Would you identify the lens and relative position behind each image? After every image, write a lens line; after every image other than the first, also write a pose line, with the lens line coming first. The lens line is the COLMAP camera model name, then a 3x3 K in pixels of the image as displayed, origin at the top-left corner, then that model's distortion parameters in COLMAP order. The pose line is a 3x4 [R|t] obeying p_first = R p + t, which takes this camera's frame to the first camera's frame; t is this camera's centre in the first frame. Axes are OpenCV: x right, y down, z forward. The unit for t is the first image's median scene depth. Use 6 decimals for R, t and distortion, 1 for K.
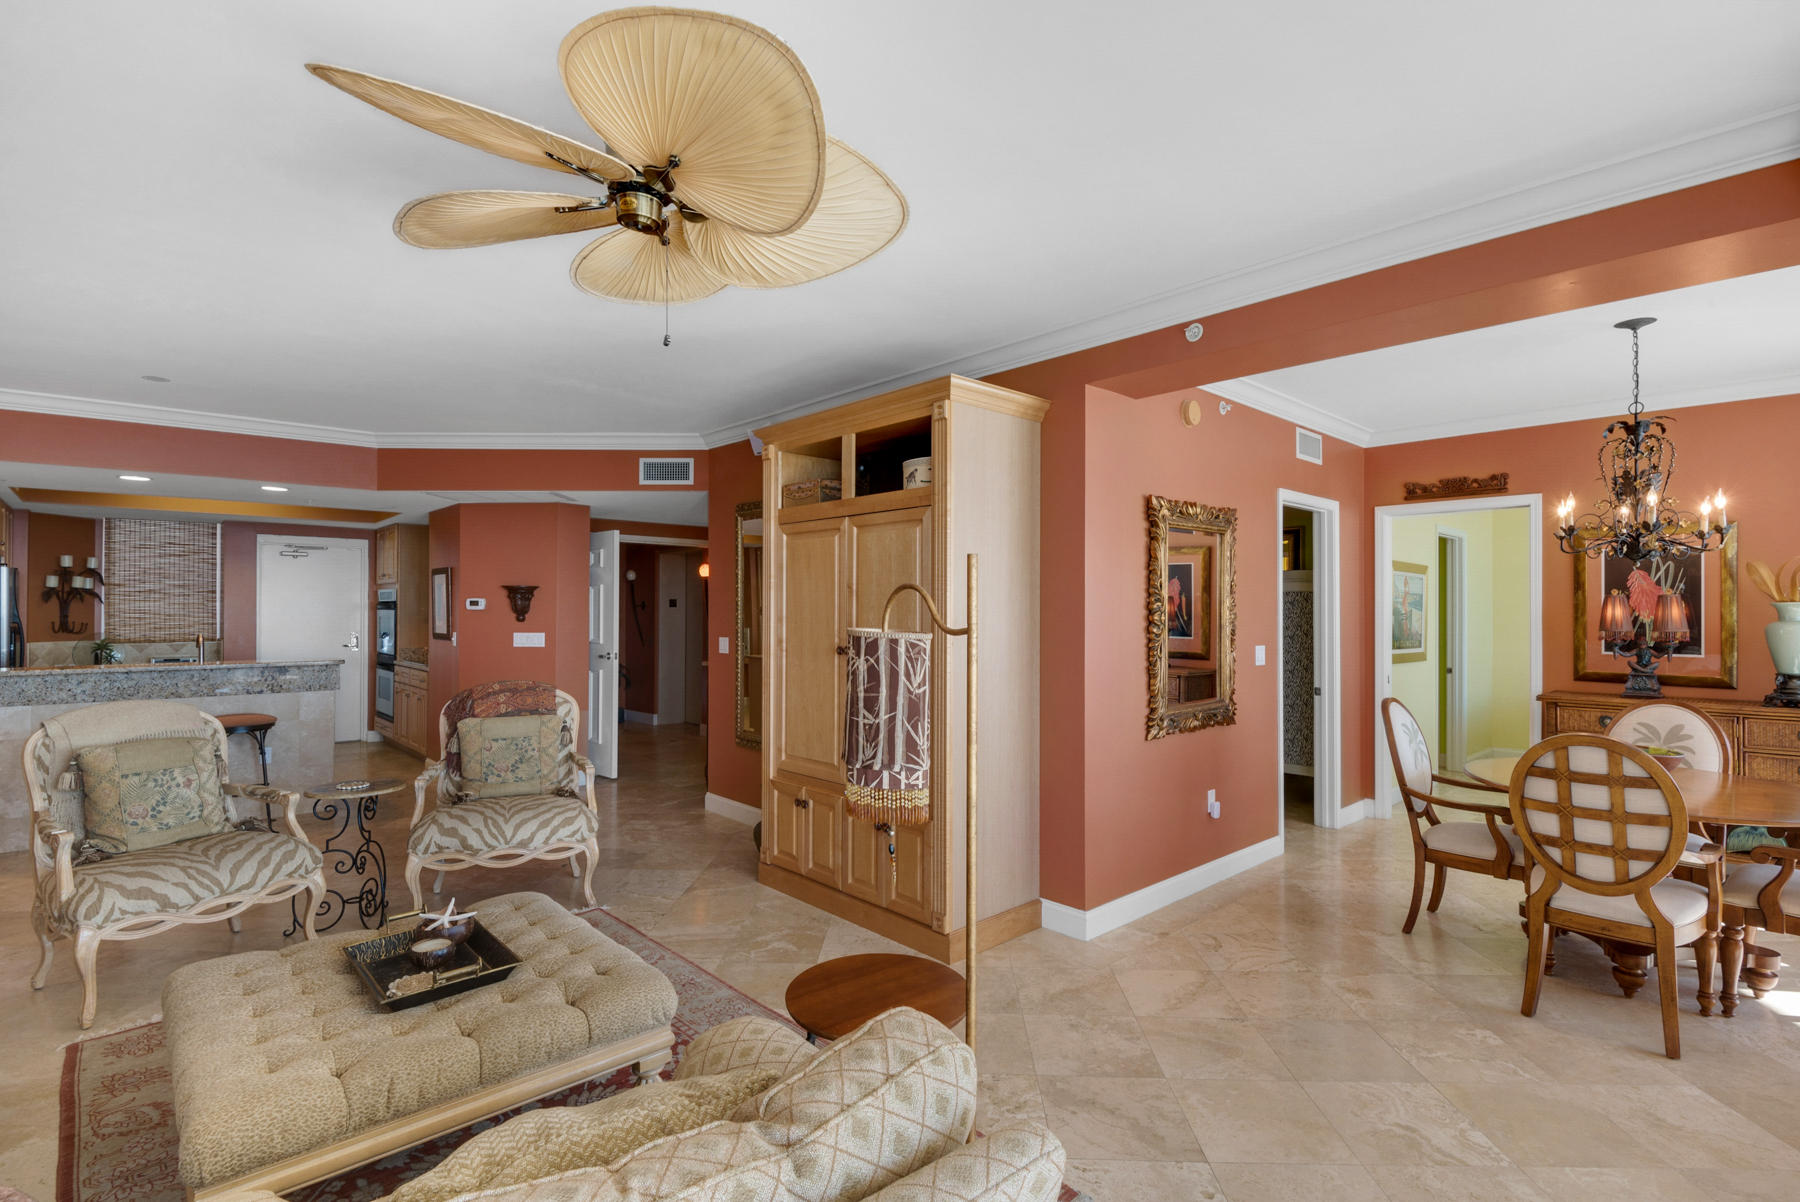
lens RADIAL K [[855.1, 0, 898.0], [0, 855.1, 606.0], [0, 0, 1]] dist [0.018356, -0.014309]
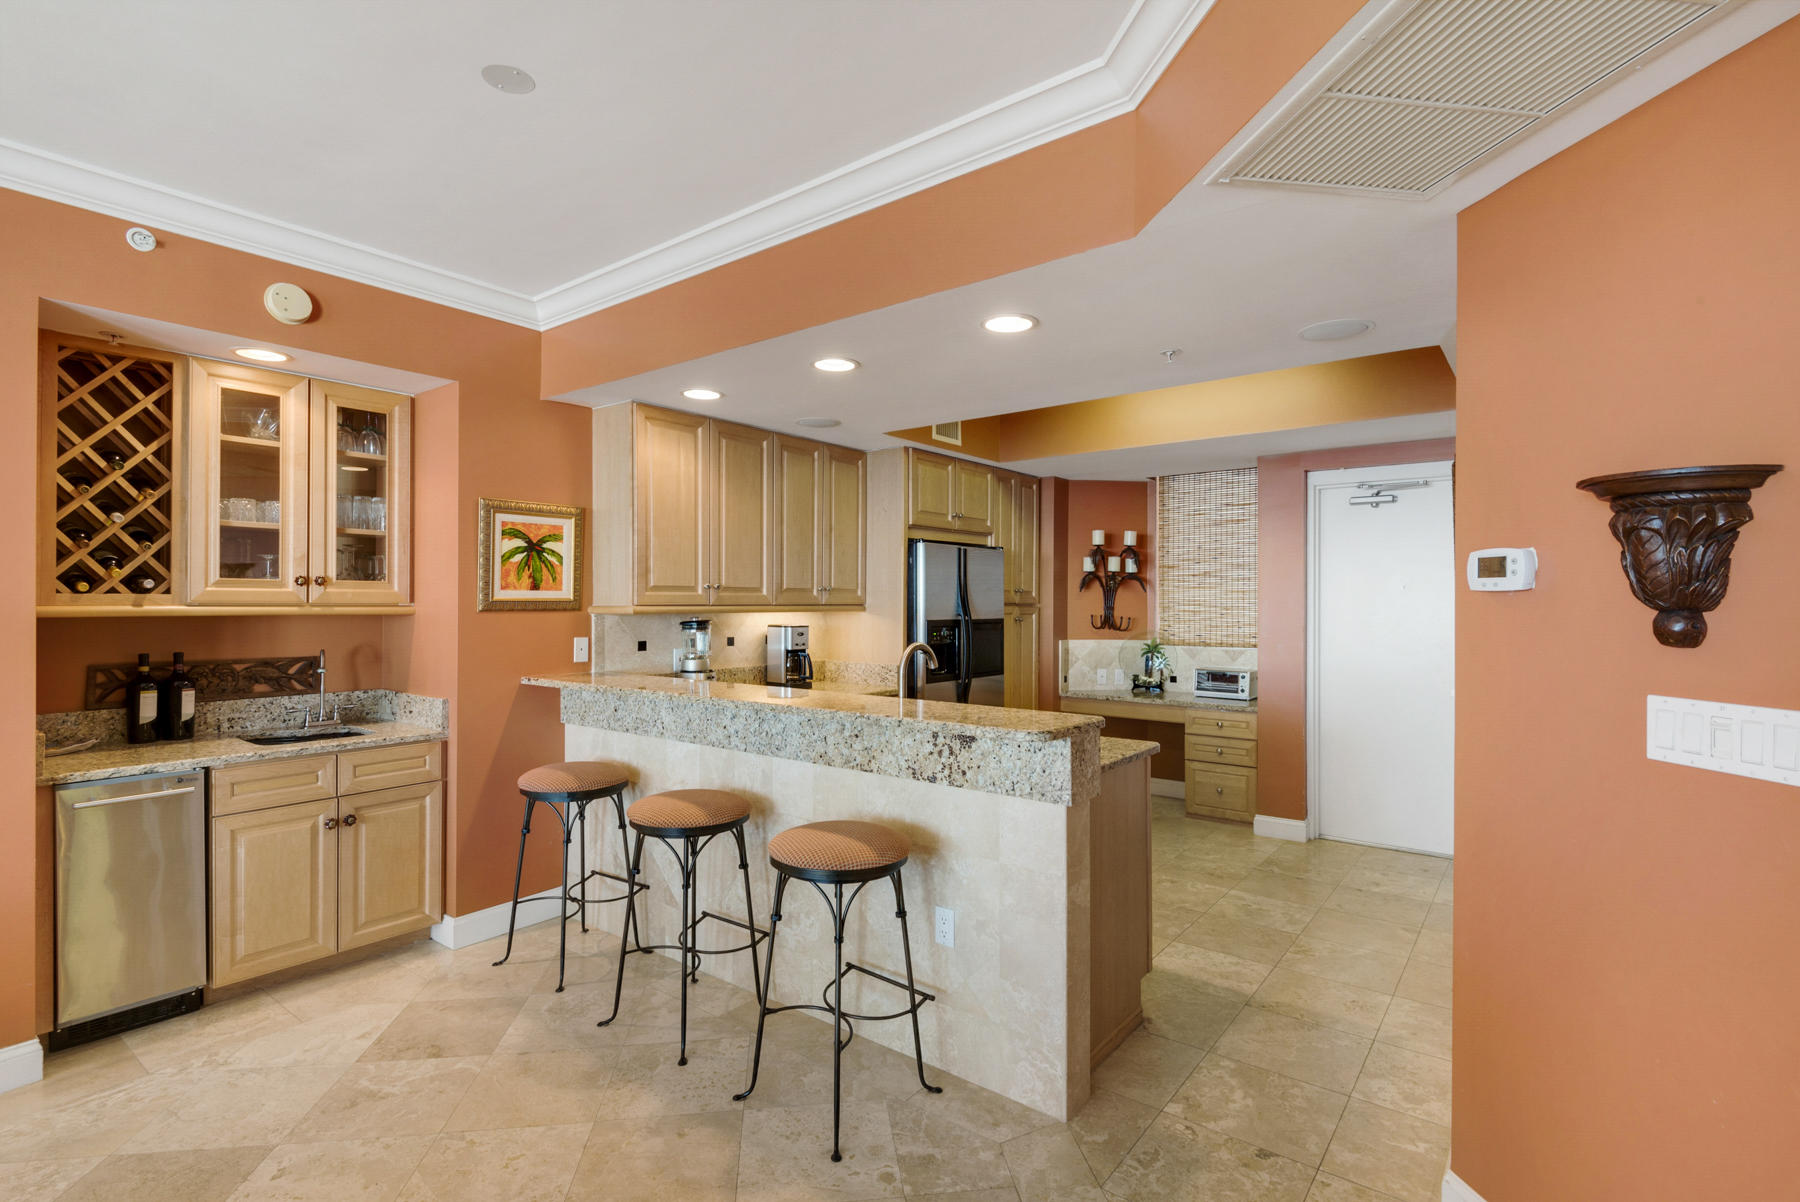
lens RADIAL K [[855.1, 0, 890.5], [0, 855.1, 603.7], [0, 0, 1]] dist [0.018356, -0.014309]
pose [[0.164361, 0.001160, -0.986400, -0.383034], [0.001215, 0.999998, 0.001379, 0.010788], [0.986400, -0.001425, 0.164359, 1.121559]]
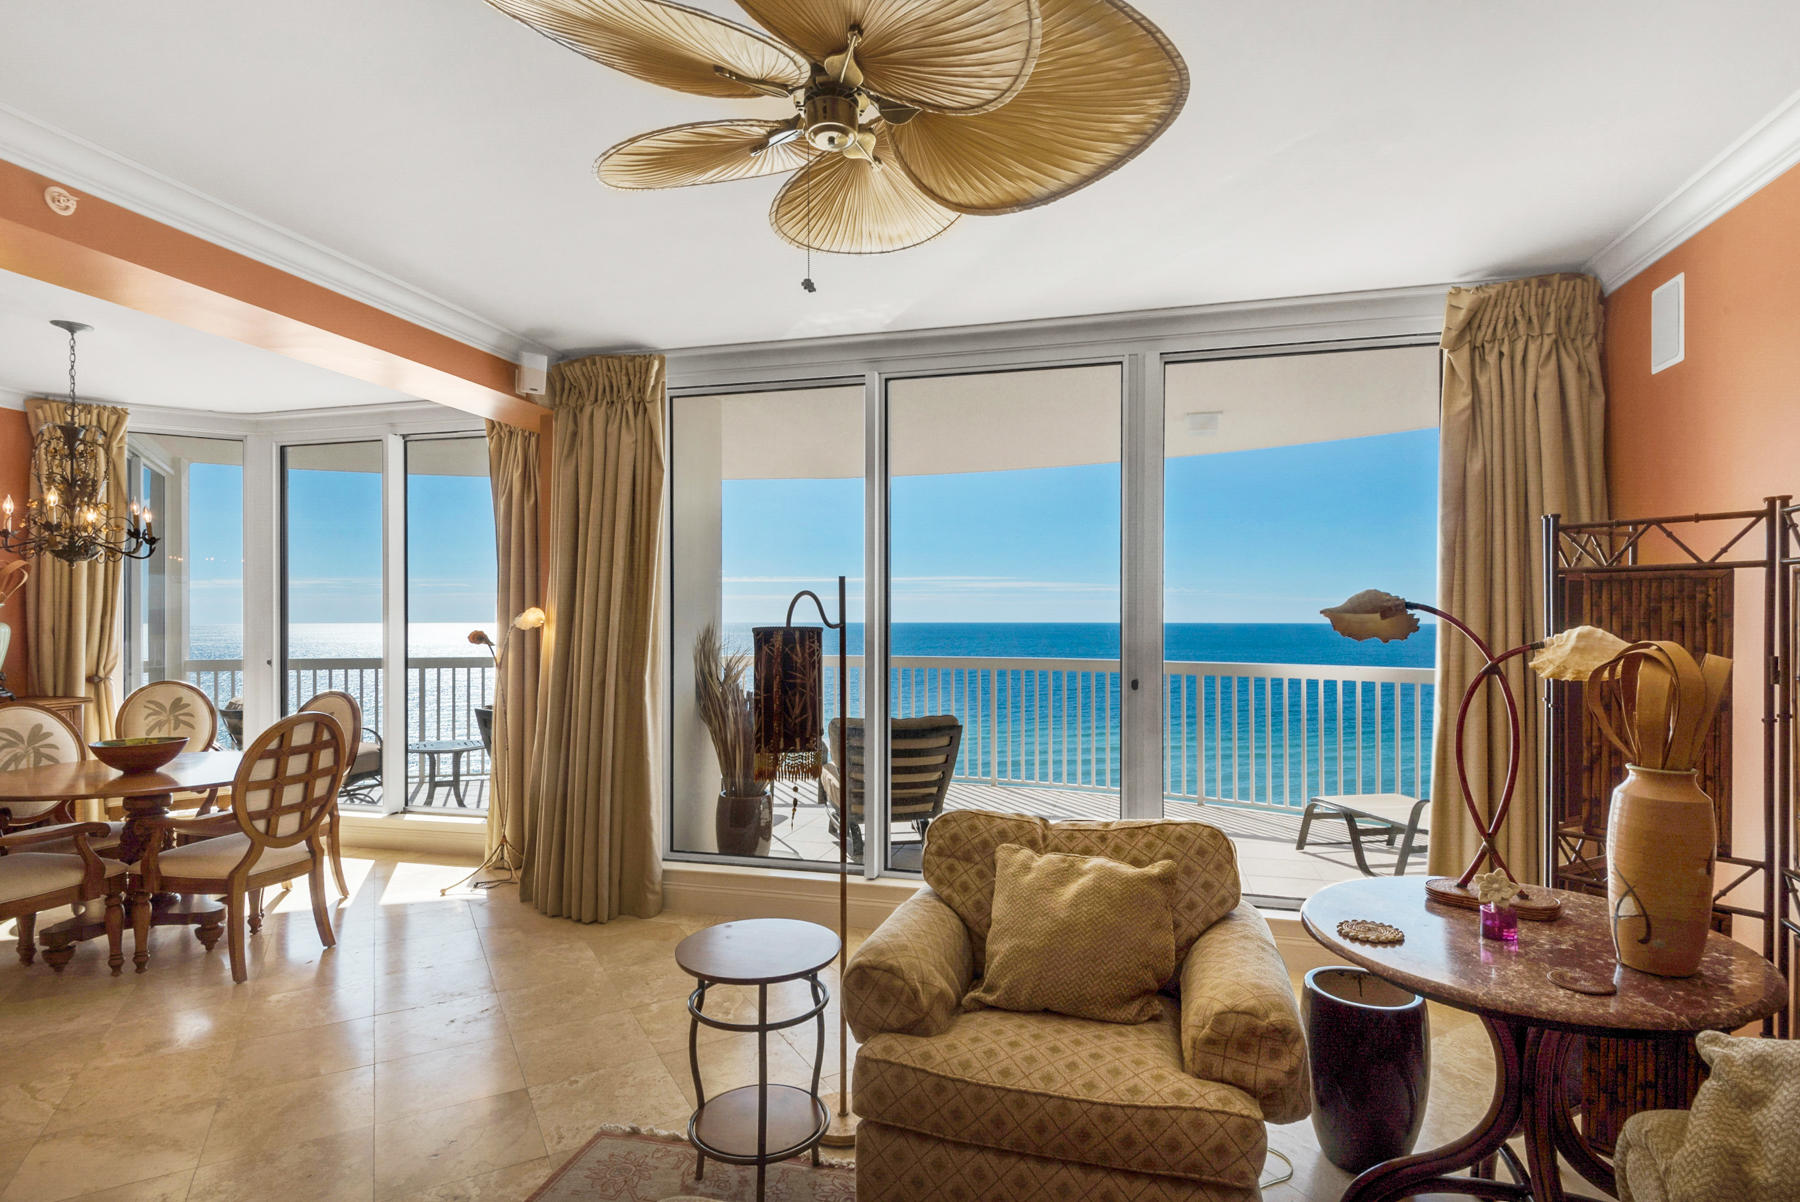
lens RADIAL K [[900.0, 0, 890.1], [0, 900.0, 616.6], [0, 0, 1]] dist [0.024523, -0.017702]
pose [[-0.528209, -0.001571, 0.849113, -0.442155], [-0.005705, 0.999982, -0.001698, 0.006274], [-0.849096, -0.005741, -0.528208, 0.591158]]
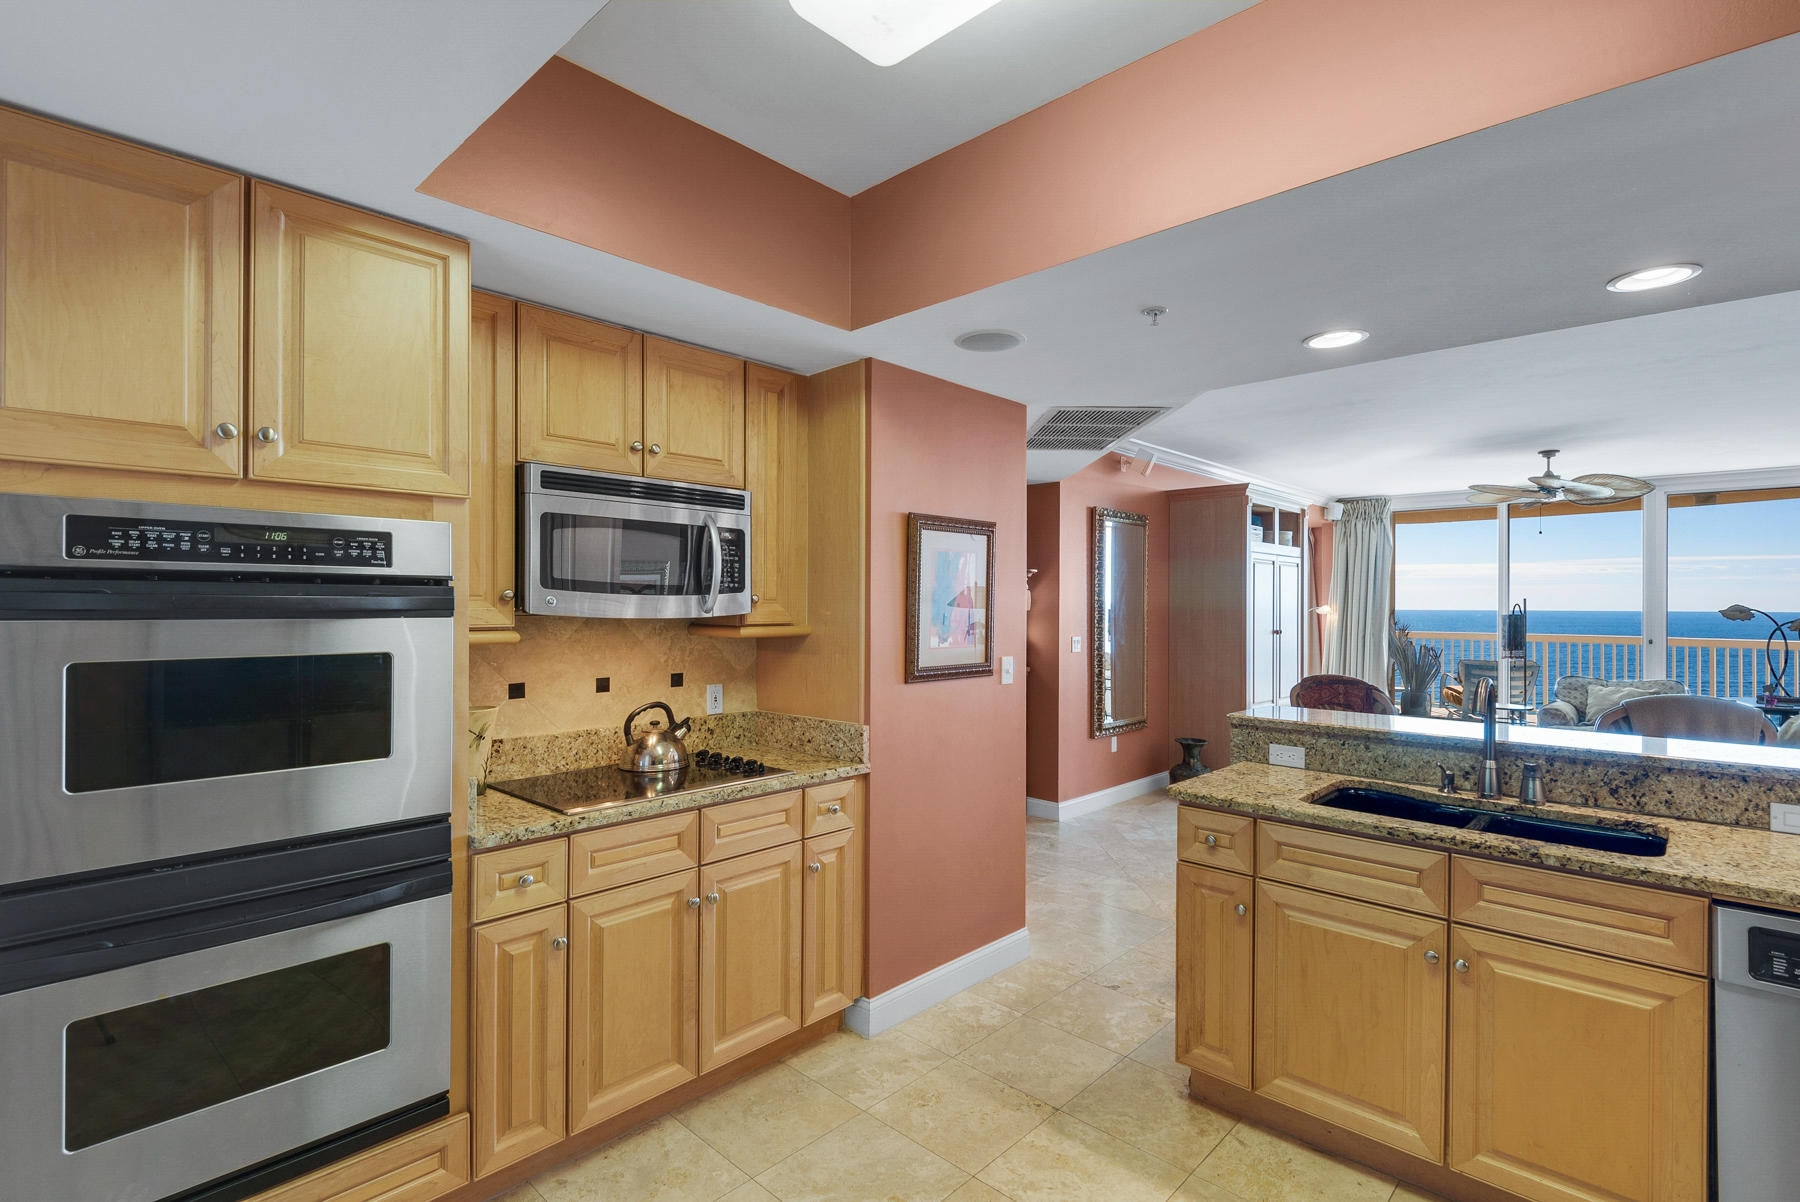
lens RADIAL K [[855.1, 0, 901.7], [0, 855.1, 595.9], [0, 0, 1]] dist [0.018356, -0.014309]
pose [[-0.080376, 0.006751, 0.996742, -1.477538], [-0.008740, 0.999934, -0.007478, -0.001005], [-0.996726, -0.009312, -0.080311, 1.619910]]
